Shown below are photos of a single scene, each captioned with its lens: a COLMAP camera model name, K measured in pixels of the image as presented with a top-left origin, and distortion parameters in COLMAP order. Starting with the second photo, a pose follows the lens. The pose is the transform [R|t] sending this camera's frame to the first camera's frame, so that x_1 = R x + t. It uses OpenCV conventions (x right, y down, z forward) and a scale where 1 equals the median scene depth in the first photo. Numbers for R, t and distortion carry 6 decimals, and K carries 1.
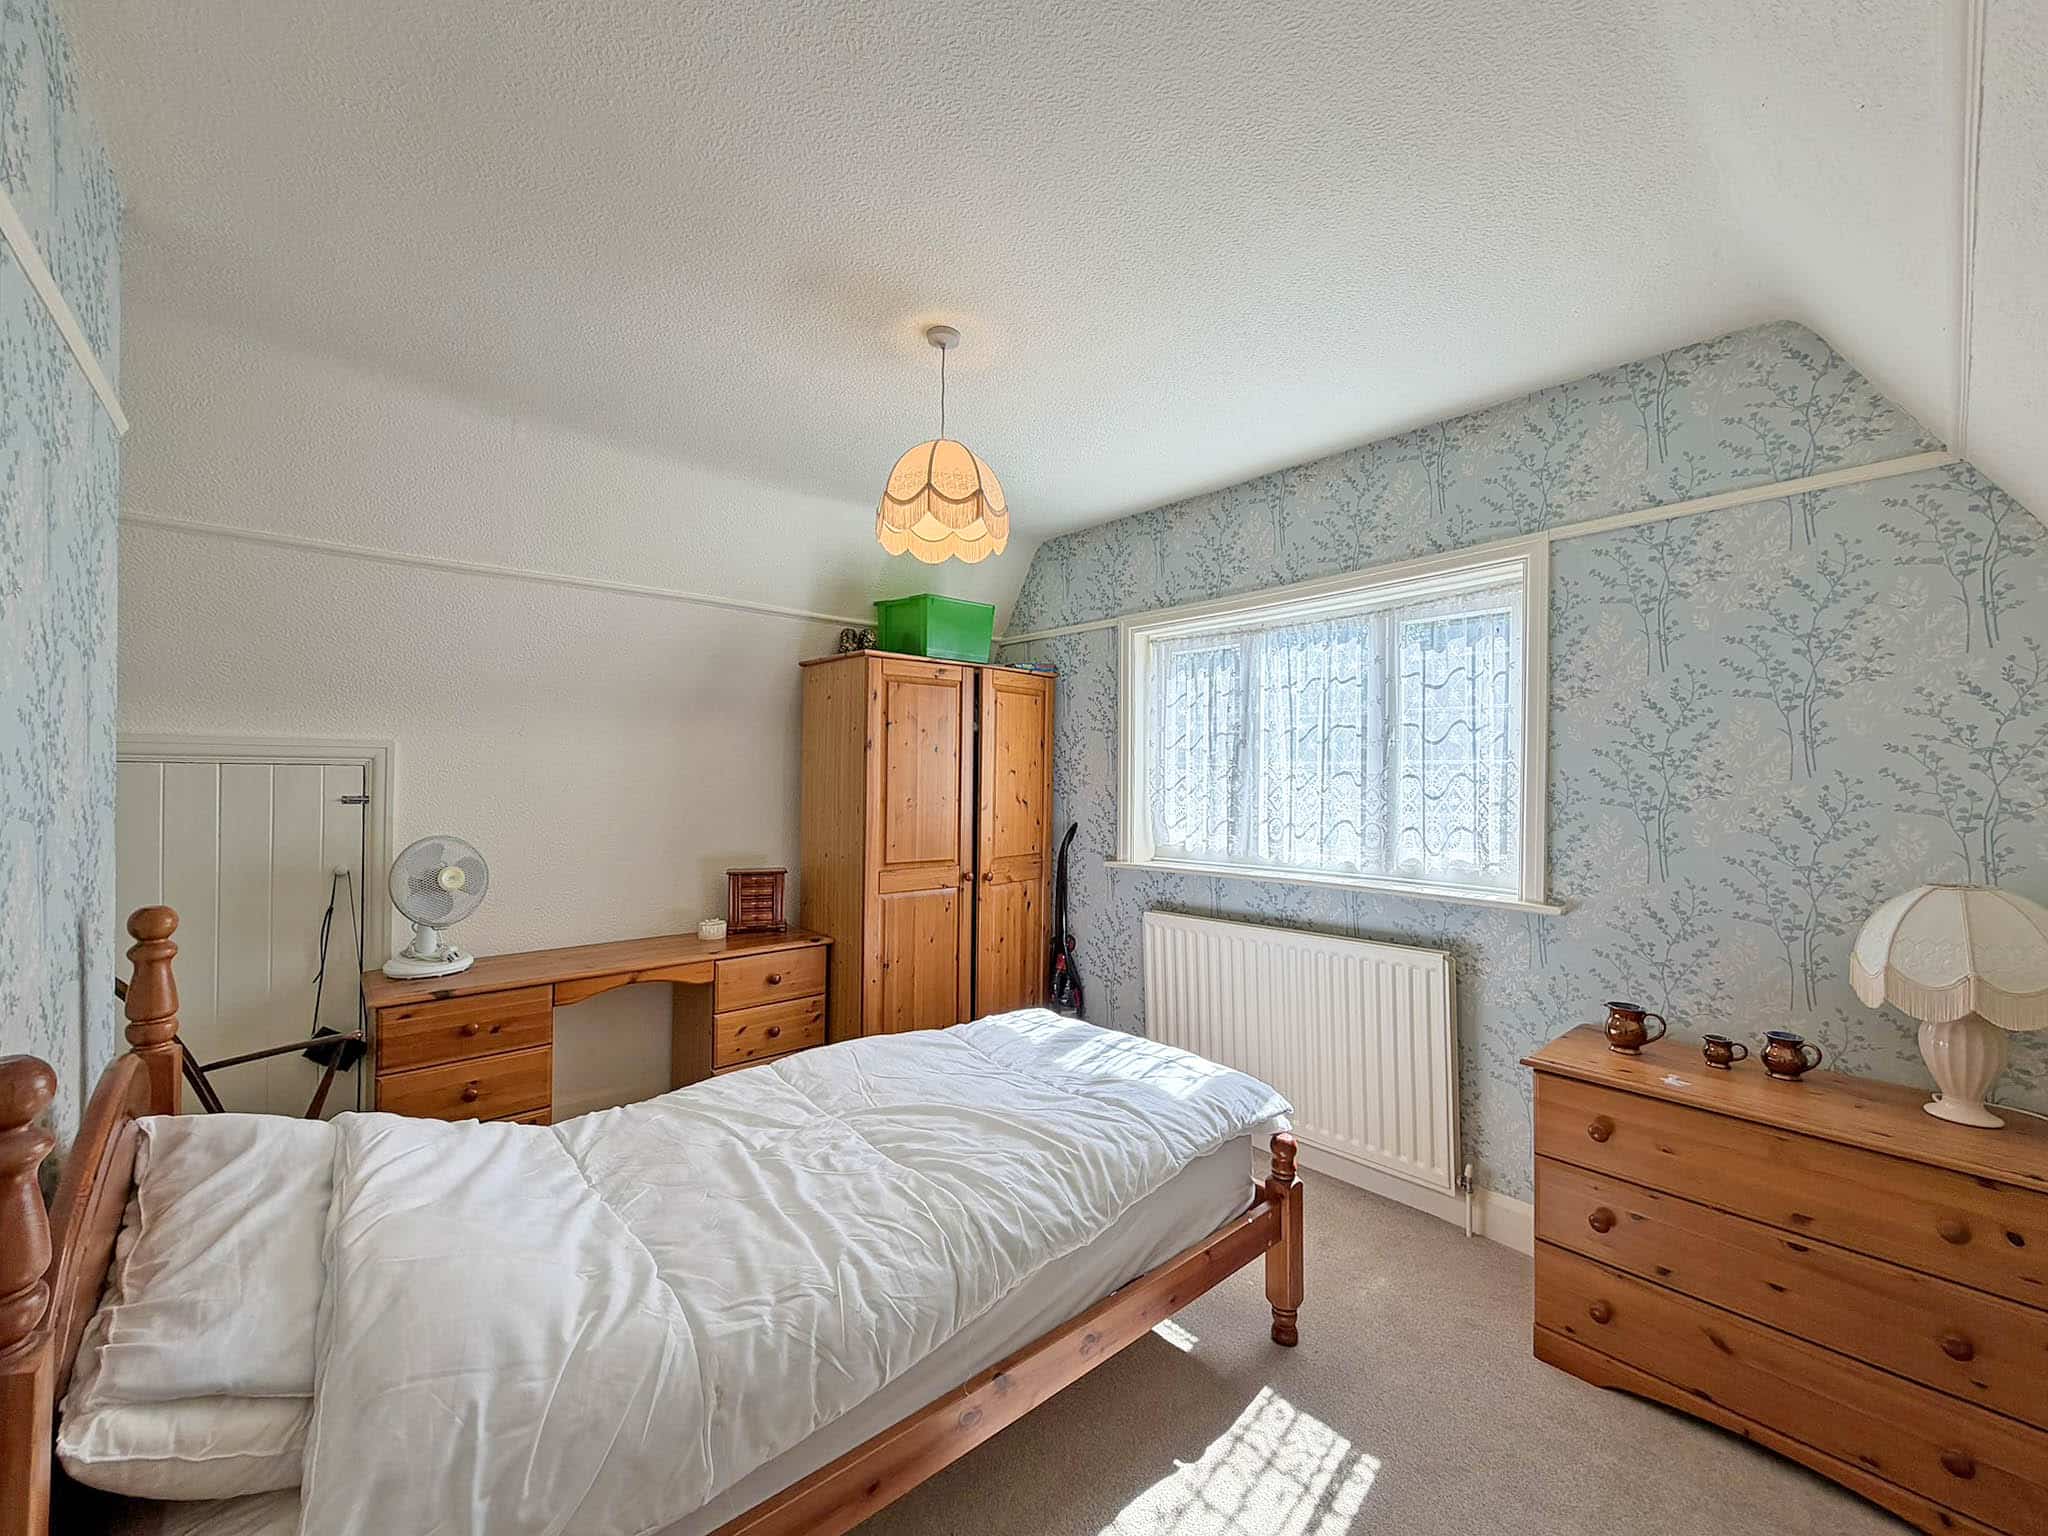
lens RADIAL K [[834.1, 0, 987.7], [0, 834.1, 754.4], [0, 0, 1]] dist [0.000525, 0.000112]
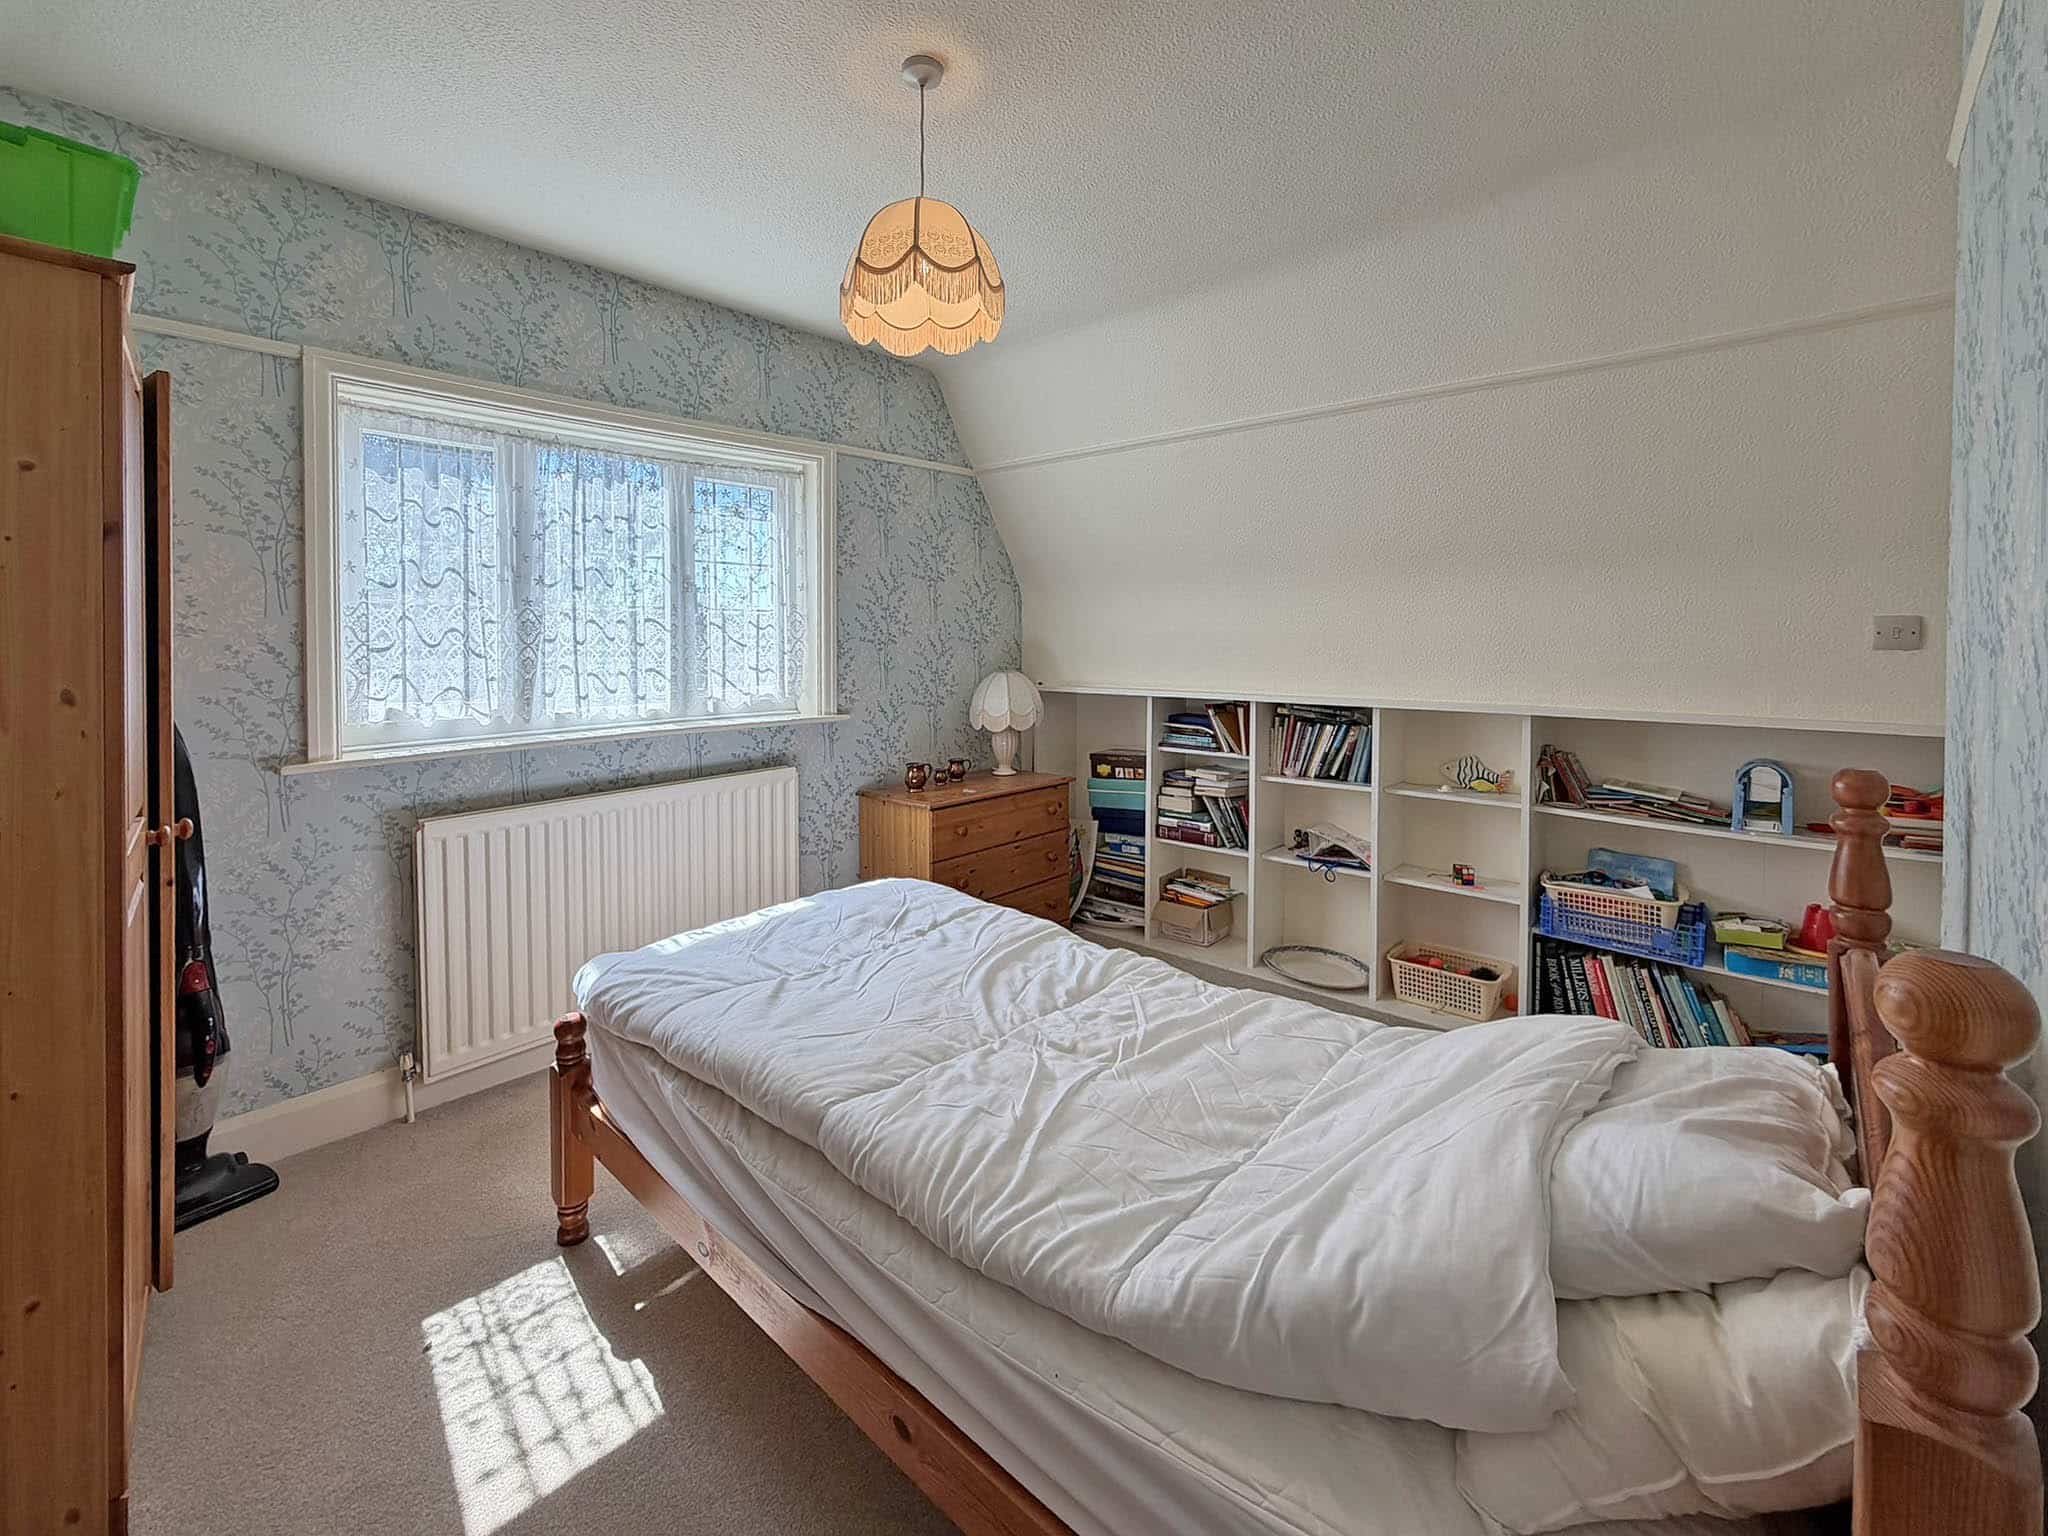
lens RADIAL K [[856.6, 0, 1022.0], [0, 856.6, 681.0], [0, 0, 1]] dist [0.001157, 0.000298]
pose [[-0.138823, -0.057426, 0.988651, -0.906947], [-0.023029, 0.998235, 0.054749, 0.042663], [-0.990049, -0.015168, -0.139900, 1.013965]]
